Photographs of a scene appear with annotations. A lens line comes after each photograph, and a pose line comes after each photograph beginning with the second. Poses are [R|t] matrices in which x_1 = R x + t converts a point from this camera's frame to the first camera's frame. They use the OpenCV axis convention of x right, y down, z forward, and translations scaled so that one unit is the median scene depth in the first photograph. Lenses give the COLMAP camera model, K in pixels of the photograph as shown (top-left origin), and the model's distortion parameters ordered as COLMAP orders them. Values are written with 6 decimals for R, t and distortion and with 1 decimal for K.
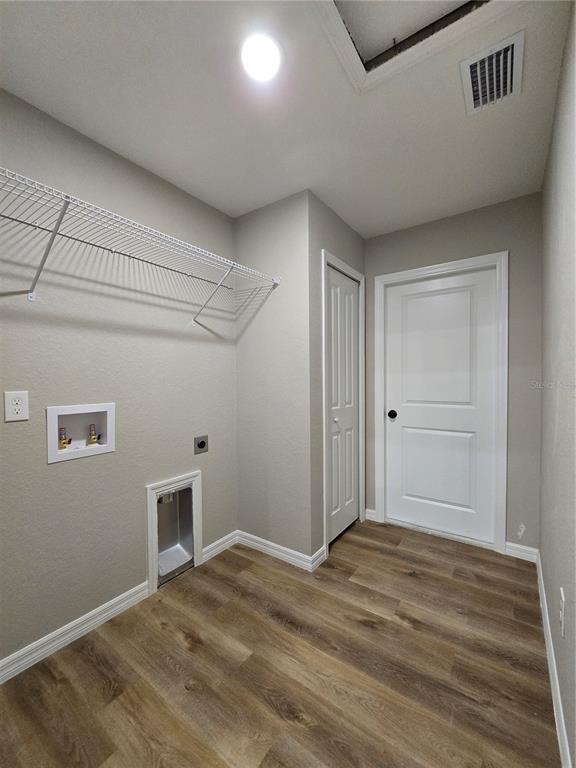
lens RADIAL K [[315.4, 0, 291.0], [0, 315.4, 383.4], [0, 0, 1]] dist [-0.008092, 0.001529]
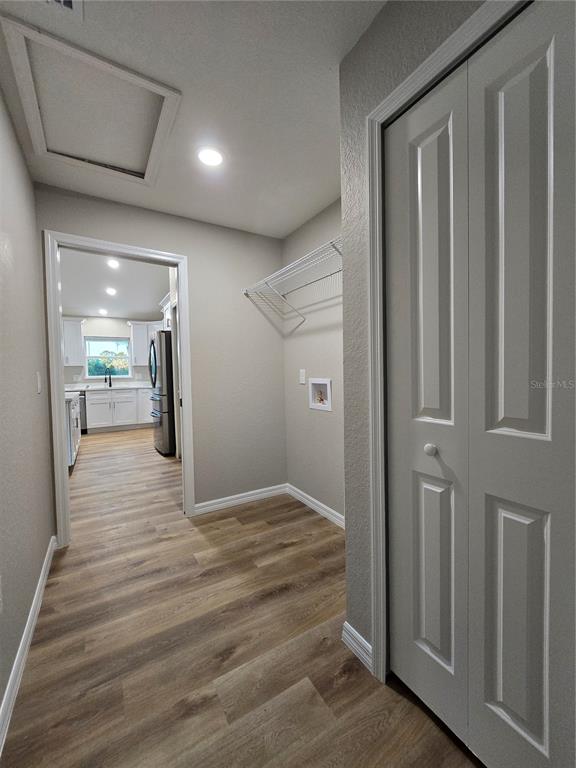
lens RADIAL K [[315.4, 0, 290.1], [0, 315.4, 382.1], [0, 0, 1]] dist [-0.008092, 0.001529]
pose [[-0.403238, 0.049539, -0.913753, 0.931547], [0.012264, 0.998736, 0.048734, 0.003020], [0.915013, 0.008445, -0.403336, 1.527832]]
